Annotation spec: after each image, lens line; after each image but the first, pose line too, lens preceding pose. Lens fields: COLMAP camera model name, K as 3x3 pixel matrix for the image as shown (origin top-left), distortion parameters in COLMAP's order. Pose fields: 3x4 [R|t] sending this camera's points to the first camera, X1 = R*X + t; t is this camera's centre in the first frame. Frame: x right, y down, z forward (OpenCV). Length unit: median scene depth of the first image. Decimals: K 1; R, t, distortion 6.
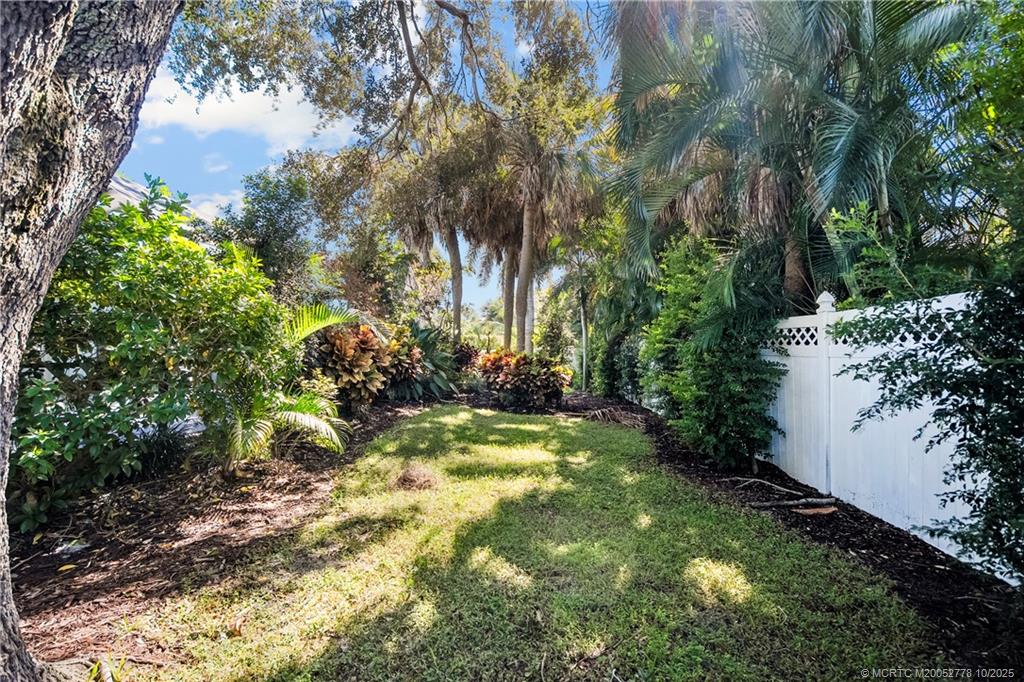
lens RADIAL K [[463.8, 0, 511.0], [0, 463.8, 350.2], [0, 0, 1]] dist [-0.004771, -0.000510]
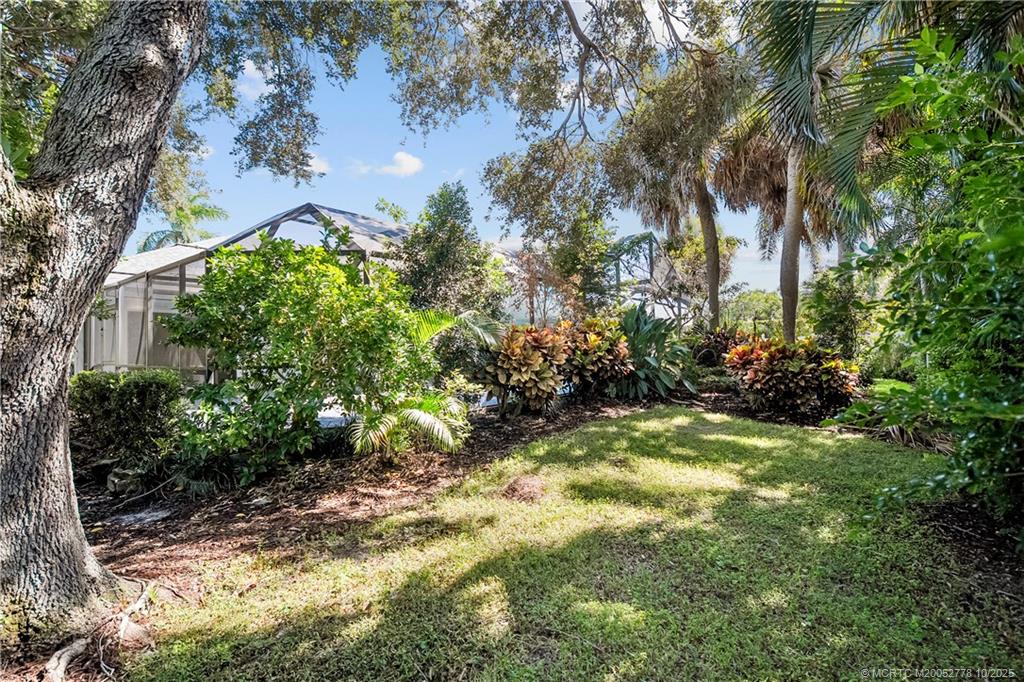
lens RADIAL K [[492.3, 0, 512.0], [0, 492.3, 349.0], [0, 0, 1]] dist [-0.010746, 0.000059]
pose [[0.807029, -0.016432, -0.590283, 0.282043], [0.028157, 0.999547, 0.010672, -0.012103], [0.589840, -0.025233, 0.807126, 0.144643]]
